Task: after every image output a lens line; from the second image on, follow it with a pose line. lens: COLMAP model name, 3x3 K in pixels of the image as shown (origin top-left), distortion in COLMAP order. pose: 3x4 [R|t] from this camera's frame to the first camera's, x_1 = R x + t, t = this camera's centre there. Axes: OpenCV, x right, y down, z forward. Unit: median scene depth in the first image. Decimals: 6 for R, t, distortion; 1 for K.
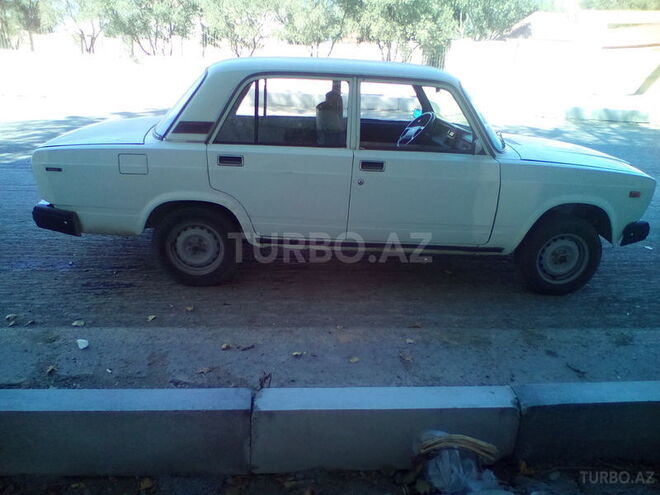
lens RADIAL K [[538.5, 0, 312.8], [0, 538.5, 246.2], [0, 0, 1]] dist [0.009772, -0.053899]
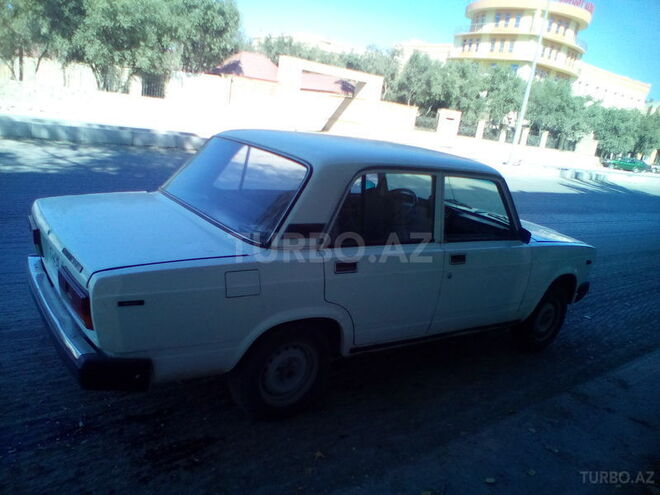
lens RADIAL K [[538.5, 0, 312.8], [0, 538.5, 246.2], [0, 0, 1]] dist [0.009772, -0.053899]
pose [[0.841118, -0.068524, 0.536494, -0.612806], [0.089288, 0.995924, -0.012782, -0.174534], [-0.533431, 0.058654, 0.843808, 0.284173]]
